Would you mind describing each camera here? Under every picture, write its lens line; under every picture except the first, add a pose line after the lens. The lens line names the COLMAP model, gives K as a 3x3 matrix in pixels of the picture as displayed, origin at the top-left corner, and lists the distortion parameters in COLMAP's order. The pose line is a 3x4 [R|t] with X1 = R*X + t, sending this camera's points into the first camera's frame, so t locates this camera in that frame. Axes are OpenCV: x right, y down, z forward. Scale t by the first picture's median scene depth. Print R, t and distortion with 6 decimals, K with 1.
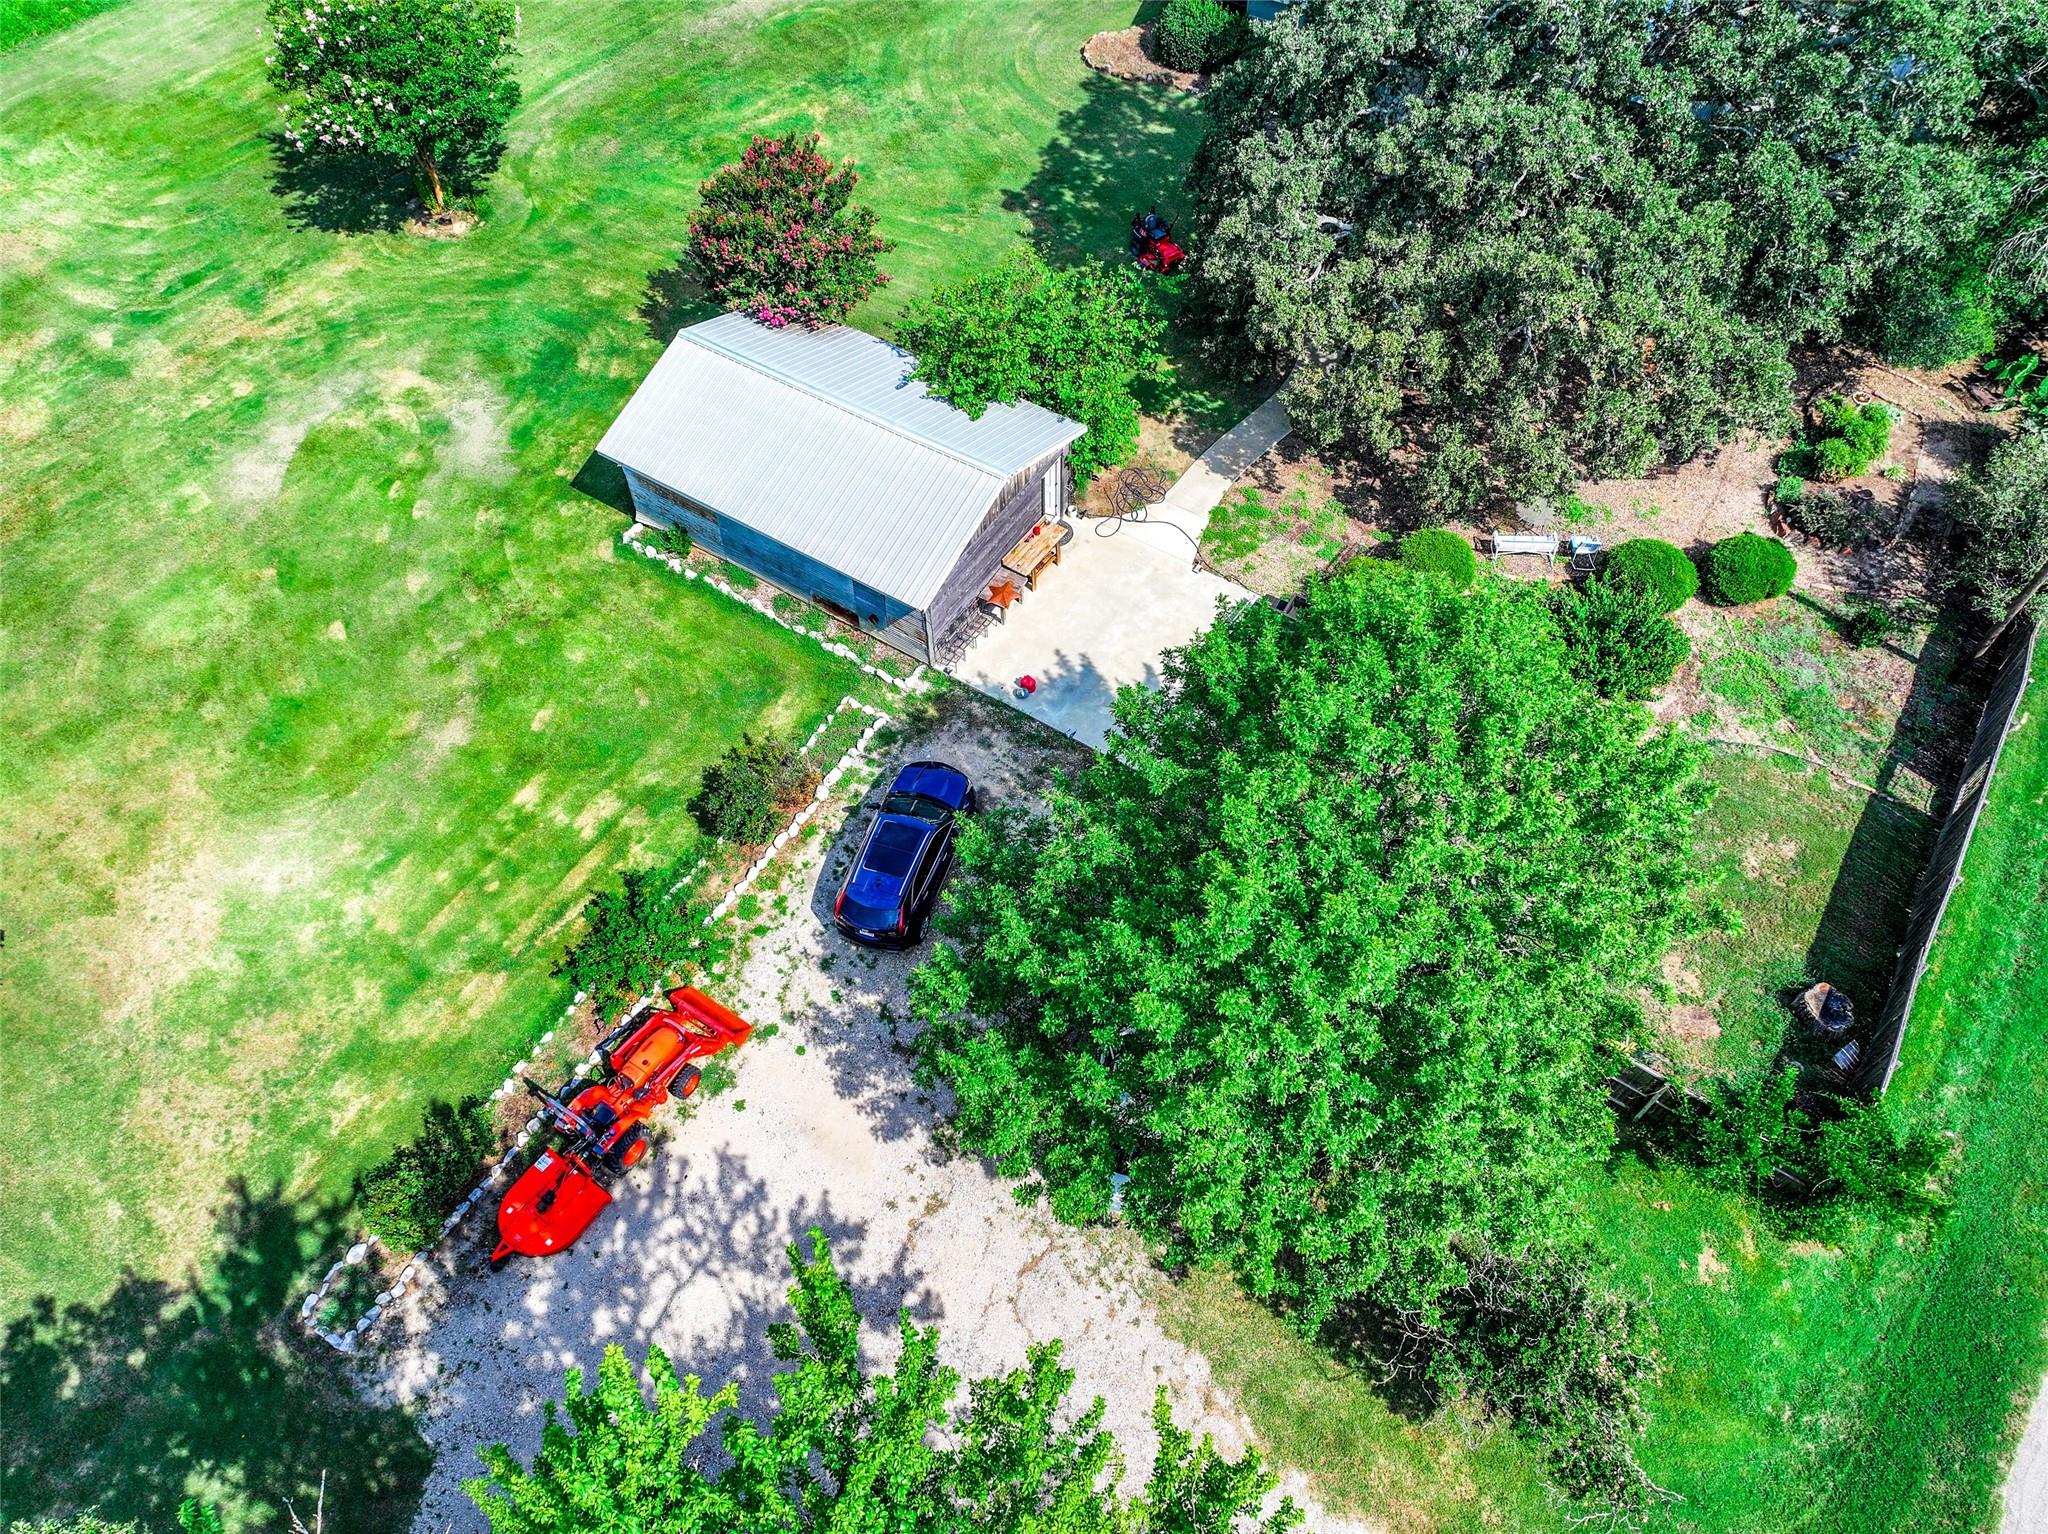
lens RADIAL K [[1449.0, 0, 1024.0], [0, 1449.0, 767.0], [0, 0, 1]] dist [-0.003040, 0.034172]
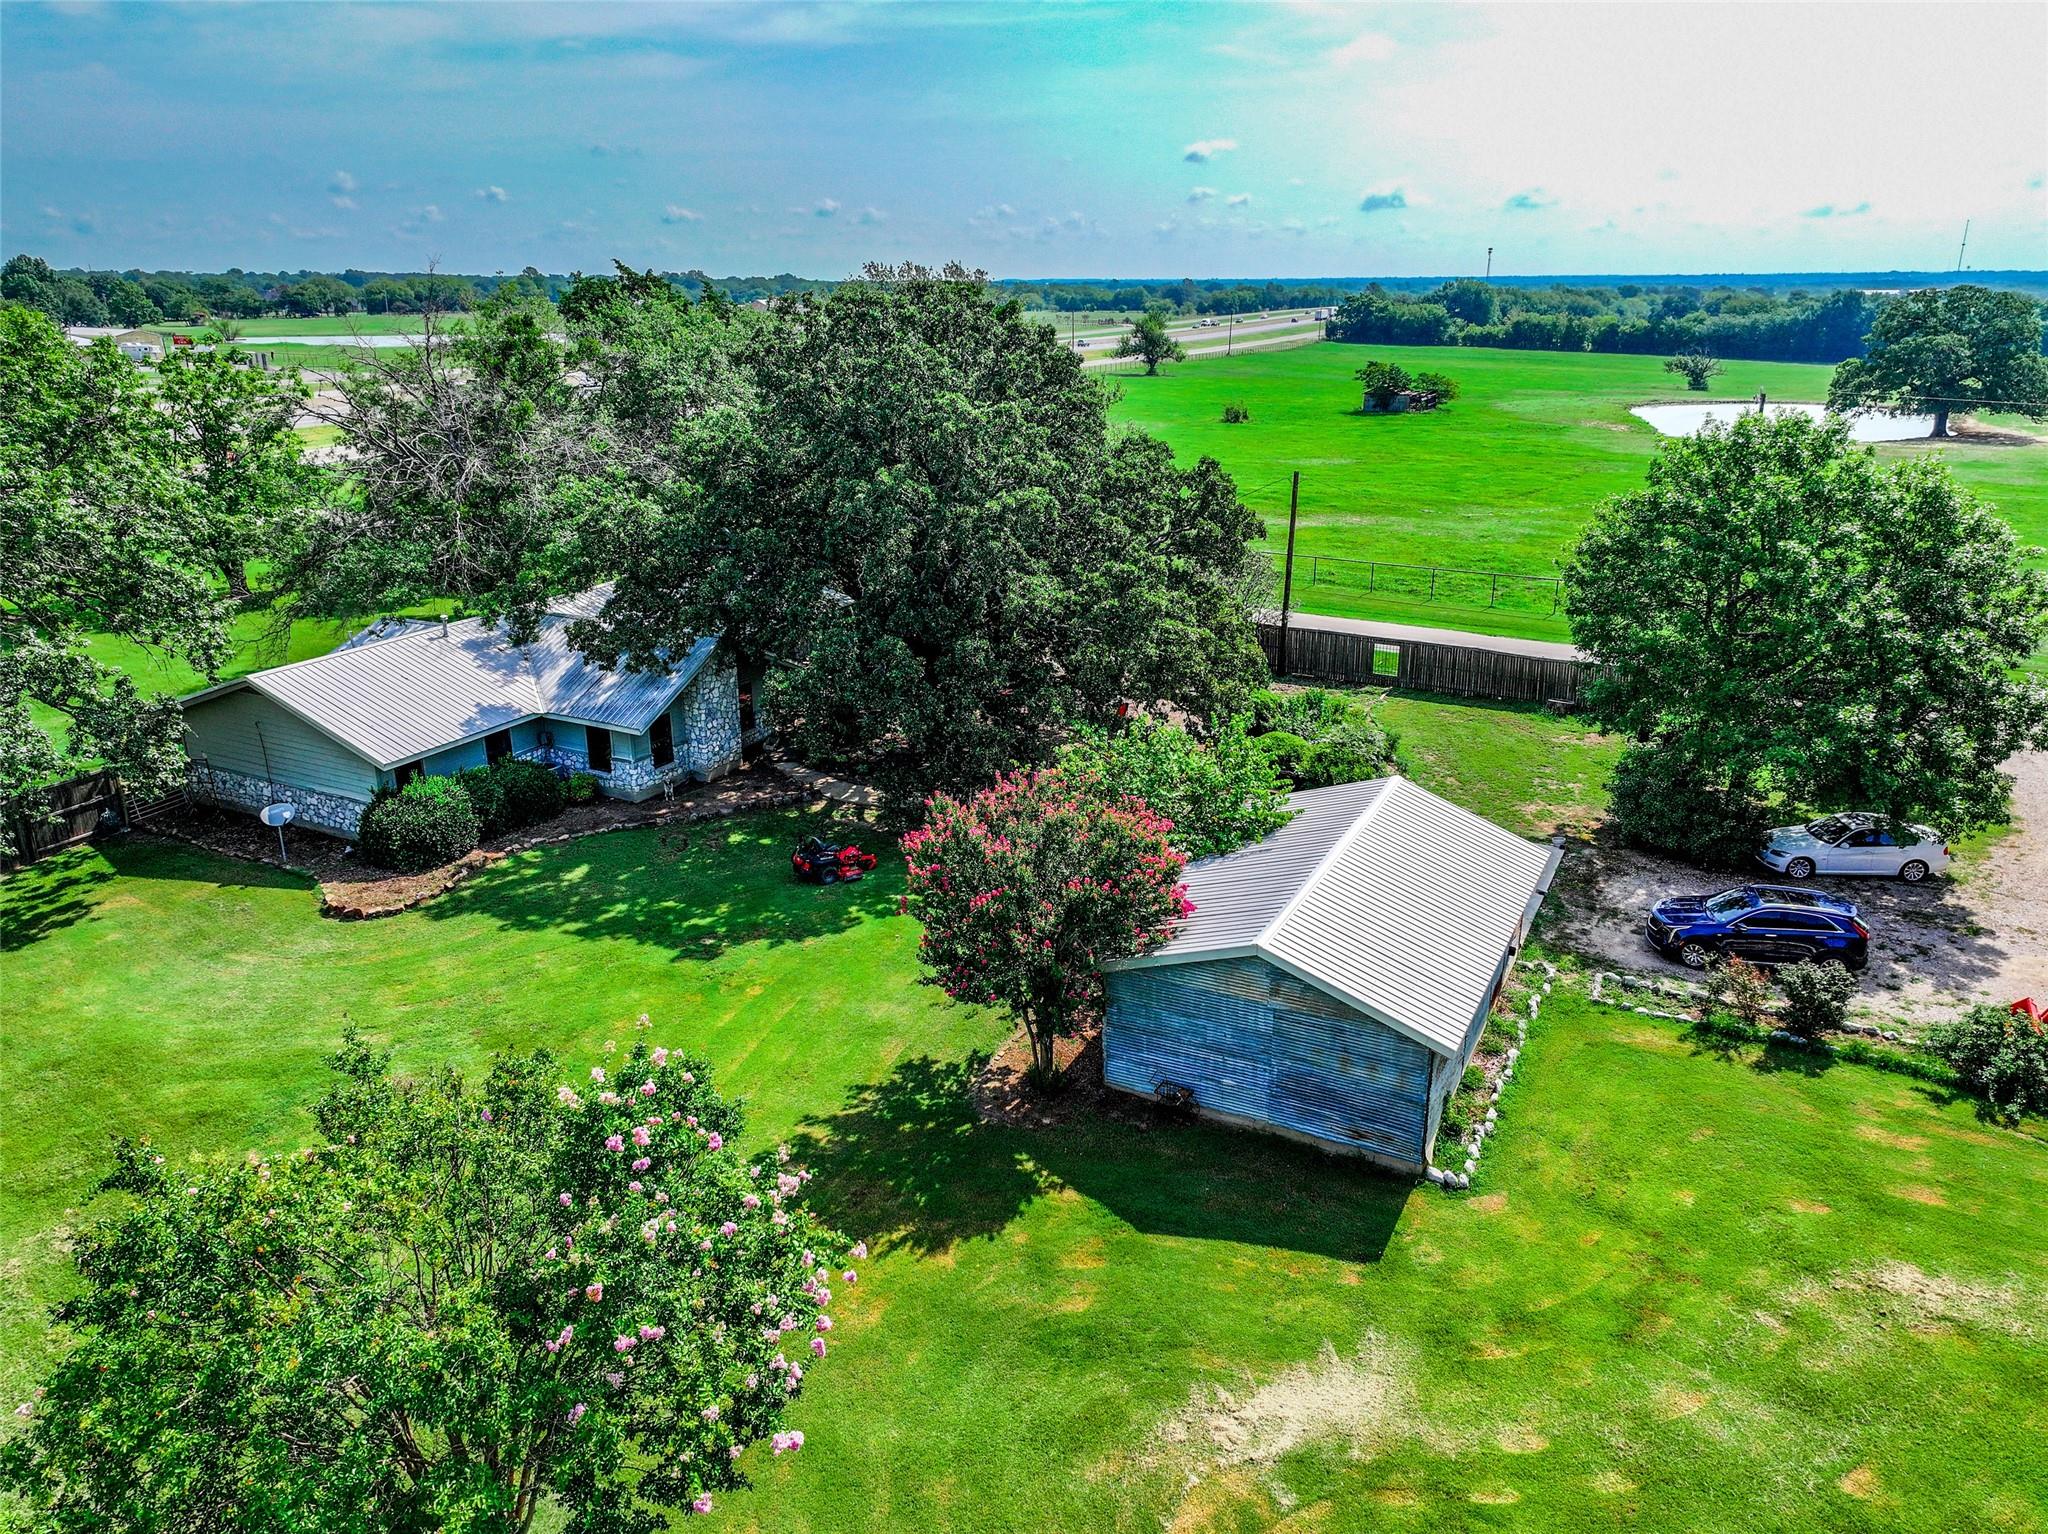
lens RADIAL K [[1449.0, 0, 1024.0], [0, 1449.0, 767.0], [0, 0, 1]] dist [-0.003040, 0.034172]
pose [[-0.097796, -0.309110, 0.945985, -0.851916], [0.805658, 0.533441, 0.257597, -0.612593], [-0.584253, 0.787332, 0.196869, 0.838211]]
